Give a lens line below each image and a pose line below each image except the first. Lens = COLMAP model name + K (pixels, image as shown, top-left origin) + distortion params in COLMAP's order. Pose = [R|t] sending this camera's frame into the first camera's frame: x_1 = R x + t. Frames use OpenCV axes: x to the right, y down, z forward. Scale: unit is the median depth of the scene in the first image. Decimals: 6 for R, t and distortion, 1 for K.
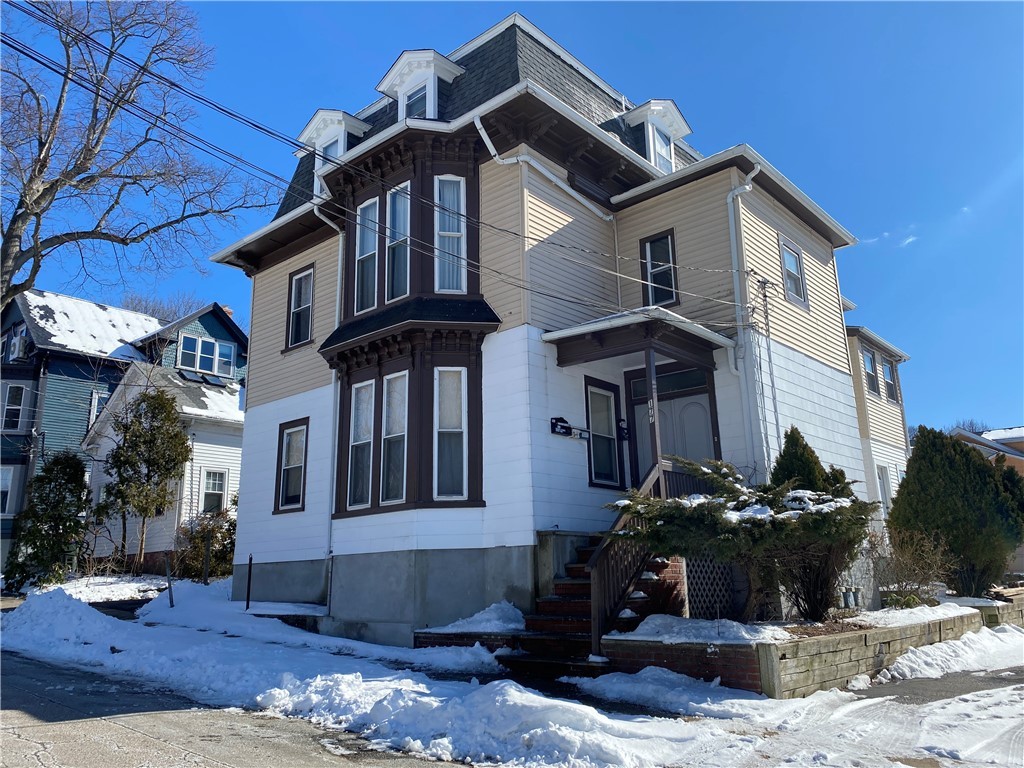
lens RADIAL K [[784.4, 0, 513.0], [0, 784.4, 380.2], [0, 0, 1]] dist [0.038501, -0.009259]
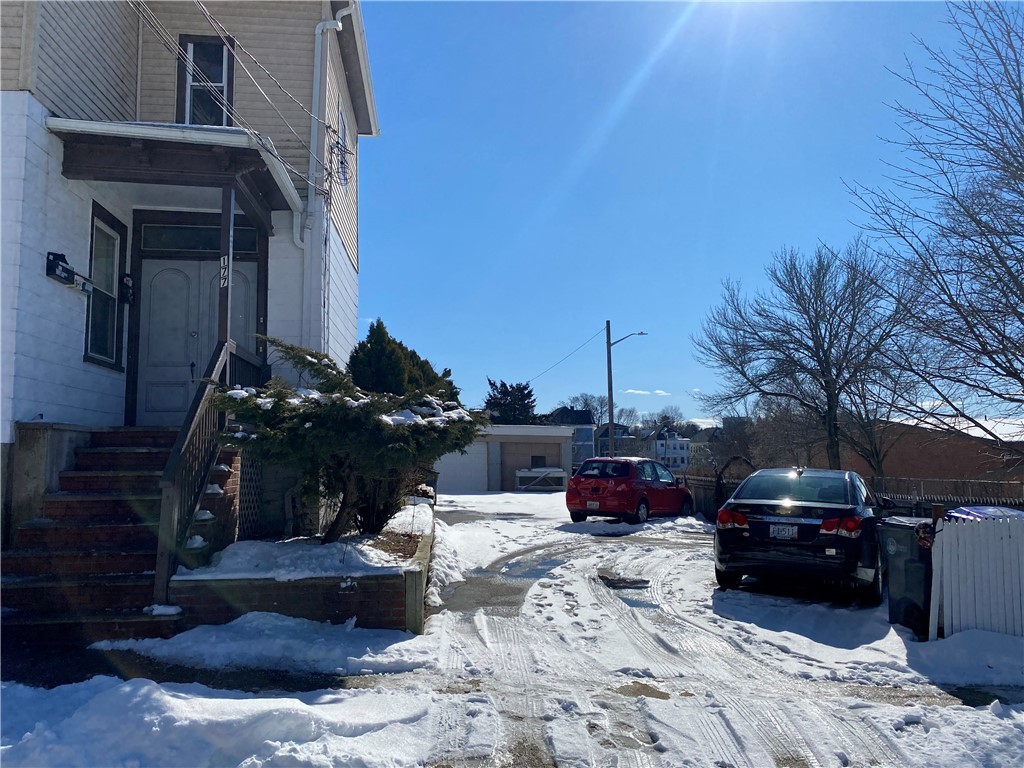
lens RADIAL K [[784.4, 0, 508.5], [0, 784.4, 387.9], [0, 0, 1]] dist [0.038501, -0.009259]
pose [[0.688362, 0.082874, 0.720618, -0.165256], [-0.184955, 0.980668, 0.063896, 0.049531], [-0.701391, -0.177265, 0.690382, 0.276523]]
